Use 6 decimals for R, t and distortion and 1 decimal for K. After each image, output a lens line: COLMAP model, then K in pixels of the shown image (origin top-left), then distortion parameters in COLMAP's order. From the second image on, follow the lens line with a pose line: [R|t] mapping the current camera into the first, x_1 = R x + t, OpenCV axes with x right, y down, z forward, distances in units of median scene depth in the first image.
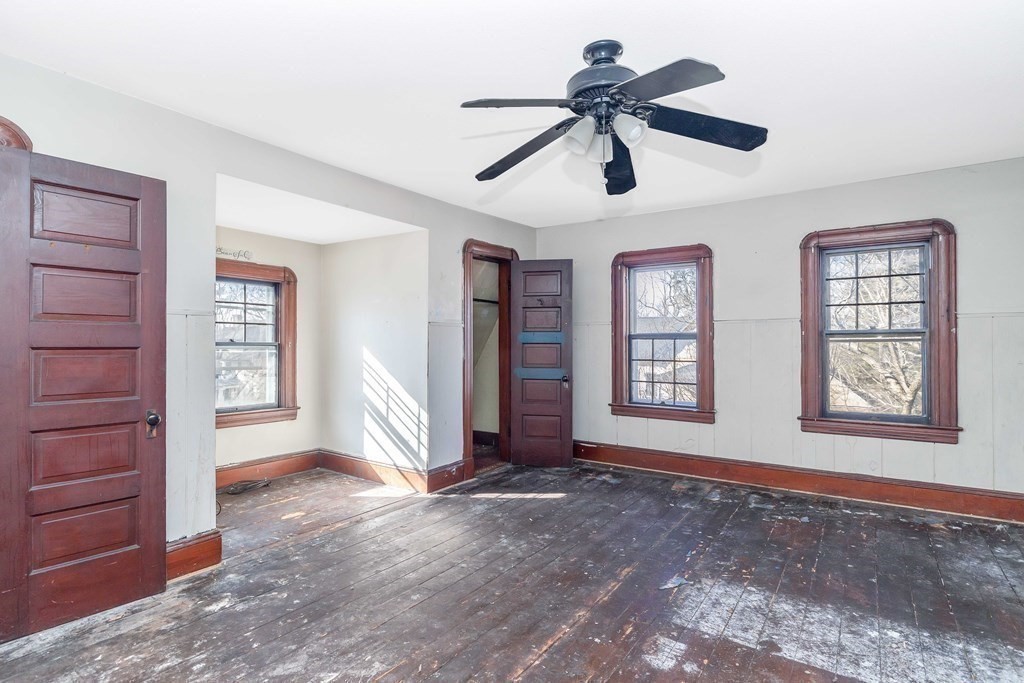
lens RADIAL K [[517.2, 0, 512.0], [0, 517.2, 341.5], [0, 0, 1]] dist [-0.000615, 0.000095]
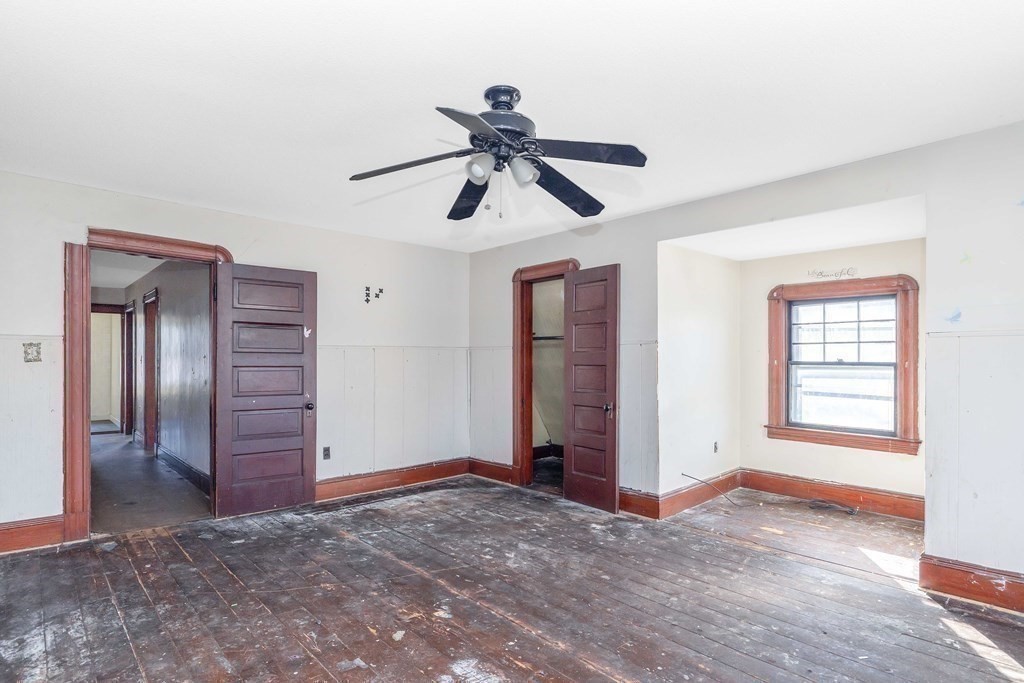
lens RADIAL K [[530.6, 0, 513.2], [0, 530.6, 356.9], [0, 0, 1]] dist [0.001138, -0.000303]
pose [[-0.224346, -0.006675, -0.974487, 0.928932], [0.004118, 0.999961, -0.007798, -0.004193], [0.974501, -0.005762, -0.224310, 0.941390]]
